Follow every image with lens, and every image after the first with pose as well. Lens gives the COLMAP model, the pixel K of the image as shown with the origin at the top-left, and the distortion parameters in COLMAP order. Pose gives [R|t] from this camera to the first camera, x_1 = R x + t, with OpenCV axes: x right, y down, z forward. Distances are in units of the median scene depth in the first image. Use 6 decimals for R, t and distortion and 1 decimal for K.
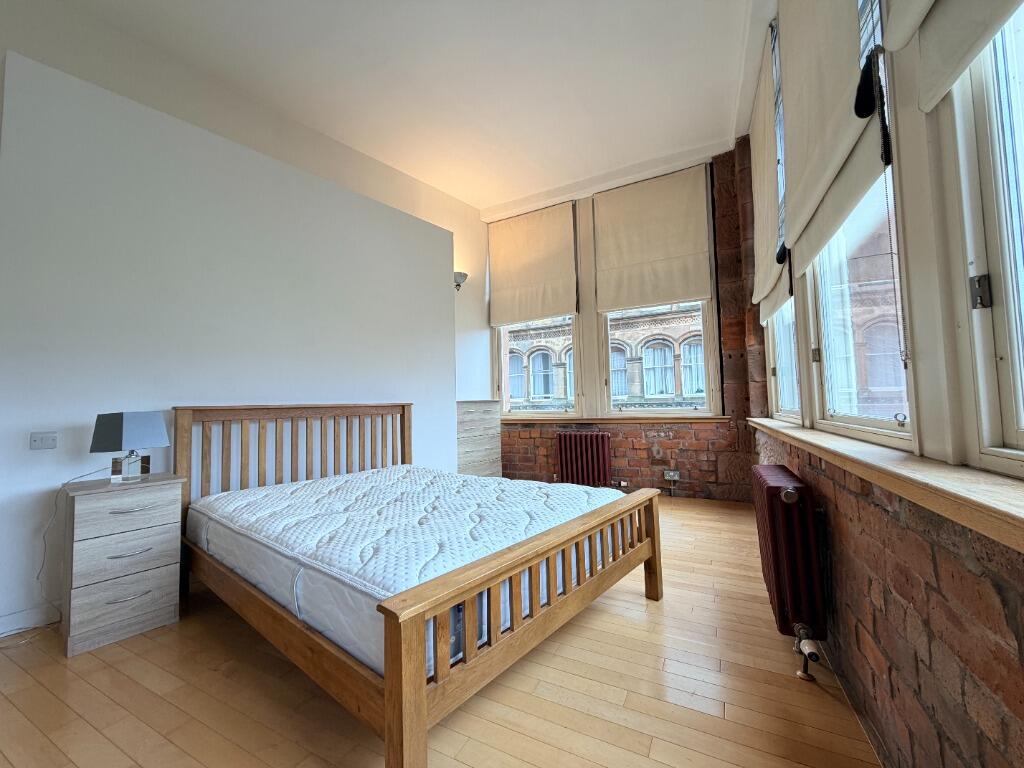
lens RADIAL K [[411.0, 0, 510.8], [0, 411.0, 381.2], [0, 0, 1]] dist [0.000219, 0.000473]
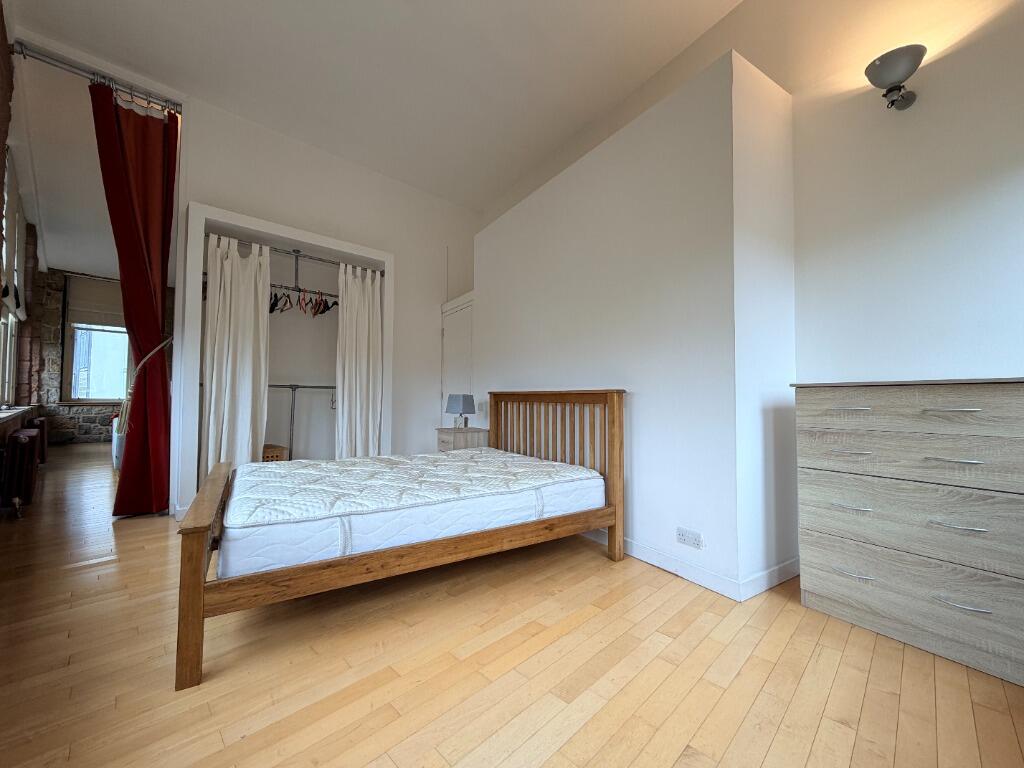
lens RADIAL K [[411.0, 0, 510.8], [0, 411.0, 381.2], [0, 0, 1]] dist [0.000219, 0.000473]
pose [[-0.244759, -0.006556, -0.969562, 0.514152], [0.062169, 0.997813, -0.022442, 0.048845], [0.967589, -0.065769, -0.243816, 1.091146]]
